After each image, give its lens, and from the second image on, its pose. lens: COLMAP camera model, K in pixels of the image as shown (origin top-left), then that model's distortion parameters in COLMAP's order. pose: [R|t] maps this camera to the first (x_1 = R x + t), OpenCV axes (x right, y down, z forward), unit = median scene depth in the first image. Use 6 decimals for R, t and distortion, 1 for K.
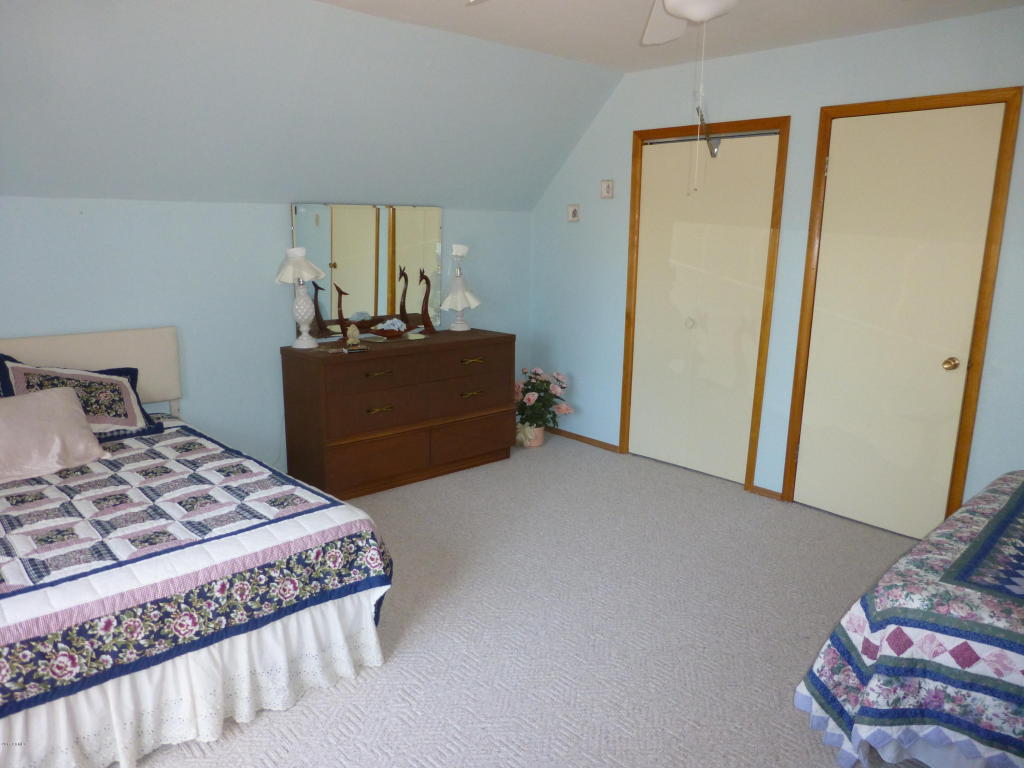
lens RADIAL K [[742.8, 0, 512.0], [0, 742.8, 384.0], [0, 0, 1]] dist [-0.022201, 0.000407]
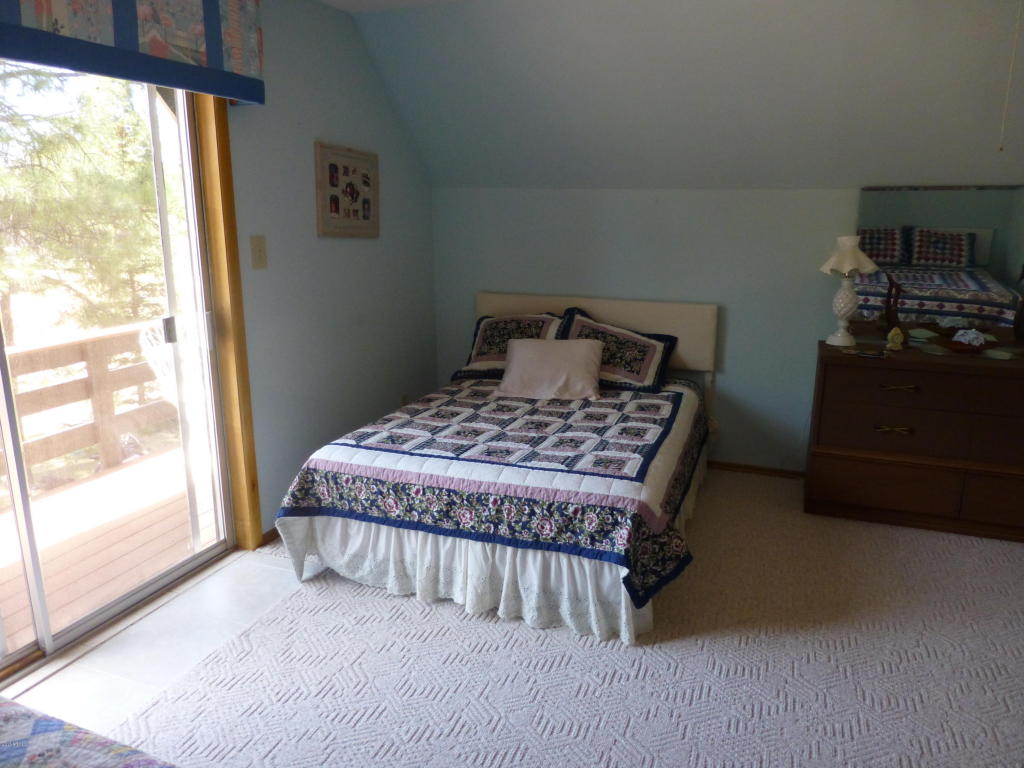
lens RADIAL K [[742.8, 0, 512.0], [0, 742.8, 384.0], [0, 0, 1]] dist [-0.022201, 0.000407]
pose [[0.464432, 0.196540, -0.863525, 0.635656], [-0.183053, 0.975311, 0.123530, -0.076226], [0.866484, 0.100700, 0.488943, 0.369114]]
